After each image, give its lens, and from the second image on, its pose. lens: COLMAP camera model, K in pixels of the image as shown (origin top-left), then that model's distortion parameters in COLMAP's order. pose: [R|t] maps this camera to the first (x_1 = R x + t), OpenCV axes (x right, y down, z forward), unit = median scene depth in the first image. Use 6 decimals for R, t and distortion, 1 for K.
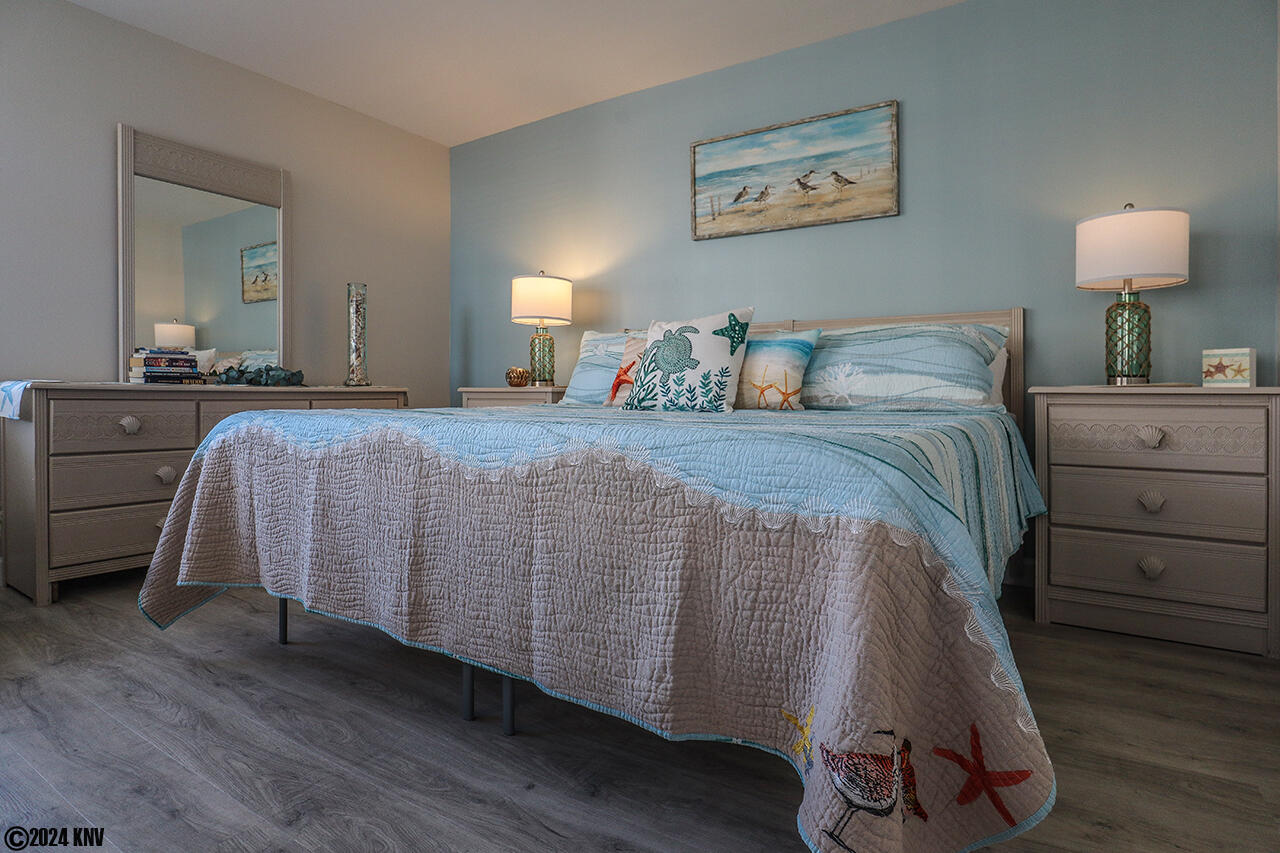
lens RADIAL K [[722.5, 0, 631.6], [0, 722.5, 400.2], [0, 0, 1]] dist [-0.056618, 0.017784]
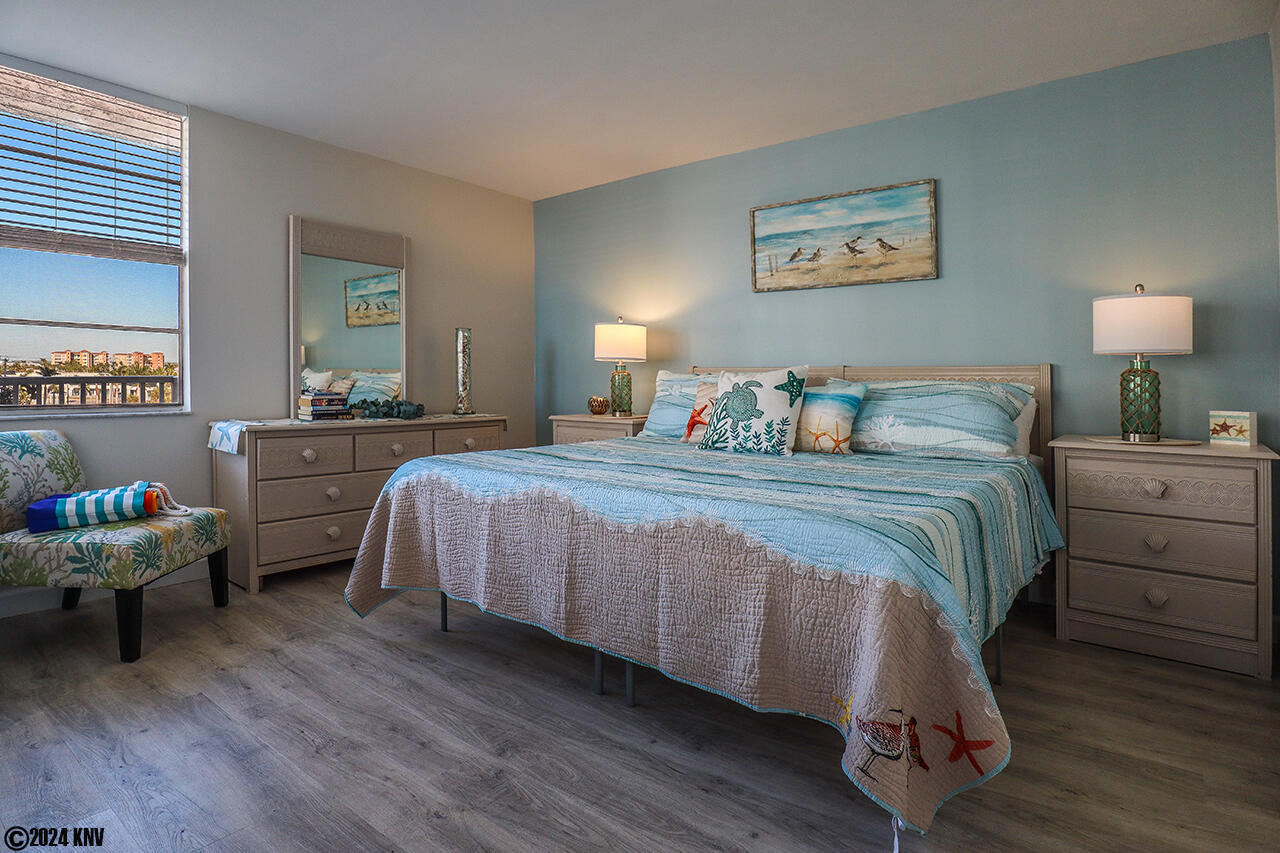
lens RADIAL K [[746.2, 0, 545.3], [0, 746.2, 371.7], [0, 0, 1]] dist [-0.062289, 0.017451]
pose [[0.985407, -0.010813, -0.169871, -0.064291], [0.009703, 0.999926, -0.007358, -0.134445], [0.169938, 0.005602, 0.985439, -0.344622]]
